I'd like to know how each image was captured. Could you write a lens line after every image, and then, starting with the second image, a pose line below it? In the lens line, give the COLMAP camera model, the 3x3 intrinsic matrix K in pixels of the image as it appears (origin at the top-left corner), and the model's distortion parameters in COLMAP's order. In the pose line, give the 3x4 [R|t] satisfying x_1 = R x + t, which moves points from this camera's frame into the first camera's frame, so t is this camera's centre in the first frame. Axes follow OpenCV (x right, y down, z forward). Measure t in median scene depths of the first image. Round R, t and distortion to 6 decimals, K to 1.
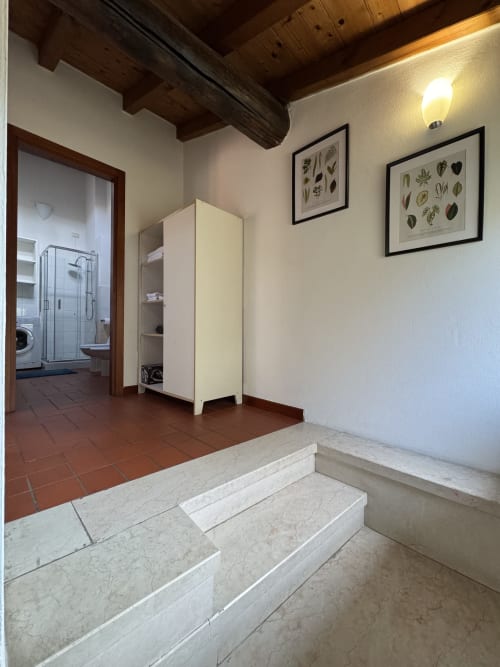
lens RADIAL K [[271.0, 0, 249.4], [0, 271.0, 332.8], [0, 0, 1]] dist [-0.004924, -0.000253]
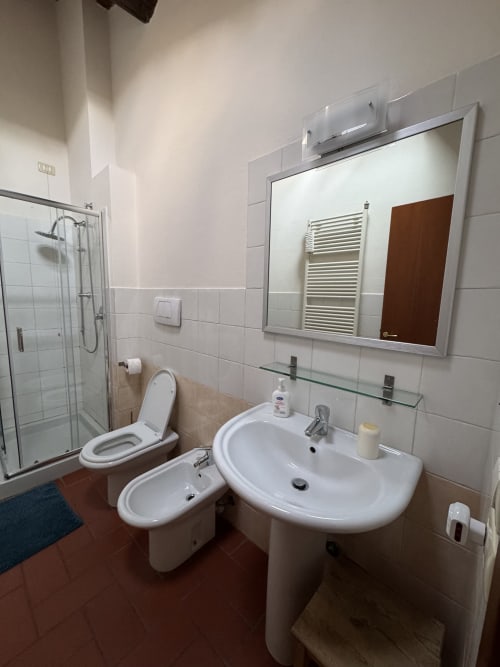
lens RADIAL K [[271.0, 0, 249.7], [0, 271.0, 331.8], [0, 0, 1]] dist [-0.004924, -0.000253]
pose [[0.999421, 0.007841, 0.033108, -0.317684], [-0.012521, 0.989552, 0.143629, -0.157365], [-0.031636, -0.143961, 0.989078, 0.506170]]
